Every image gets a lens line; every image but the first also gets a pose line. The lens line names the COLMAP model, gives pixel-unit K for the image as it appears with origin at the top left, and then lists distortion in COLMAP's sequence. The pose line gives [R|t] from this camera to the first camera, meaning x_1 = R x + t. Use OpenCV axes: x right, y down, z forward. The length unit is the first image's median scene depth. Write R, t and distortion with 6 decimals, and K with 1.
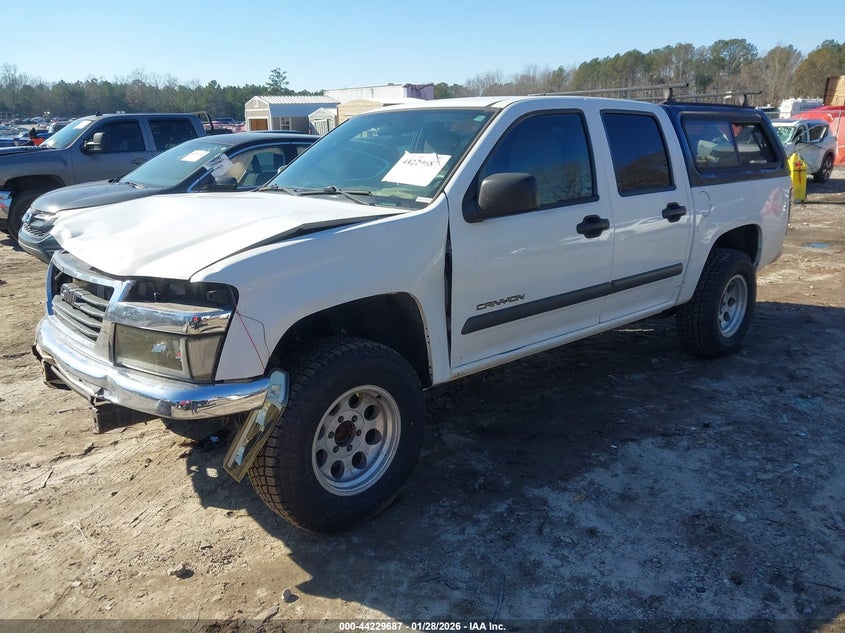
lens RADIAL K [[595.6, 0, 422.5], [0, 595.6, 316.5], [0, 0, 1]] dist [-0.000009, -0.001912]
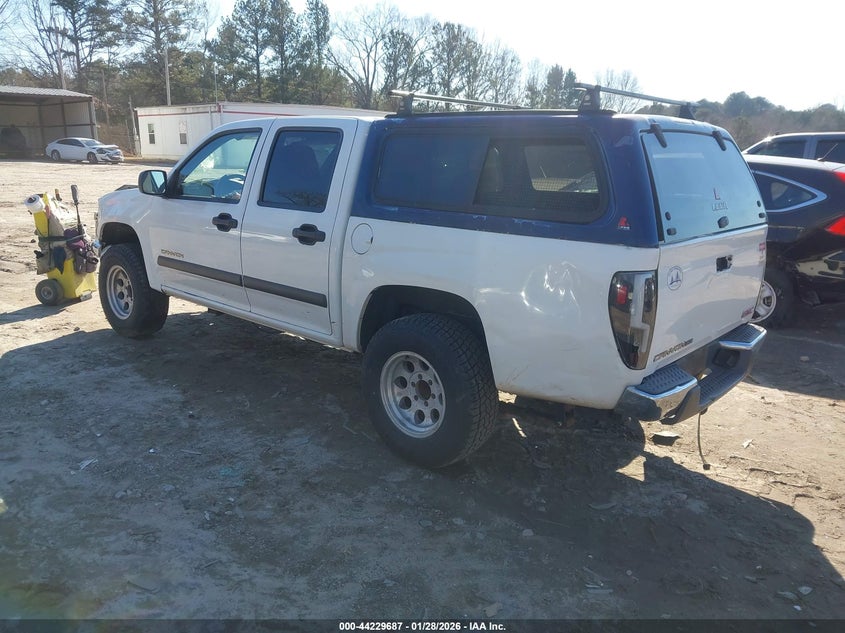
lens RADIAL K [[641.9, 0, 422.5], [0, 641.9, 316.5], [0, 0, 1]] dist [0.000788, 0.002248]
pose [[0.193770, 0.296756, -0.935088, 1.622977], [-0.278717, 0.930529, 0.237554, -0.390424], [0.940622, 0.214594, 0.263019, 1.056861]]
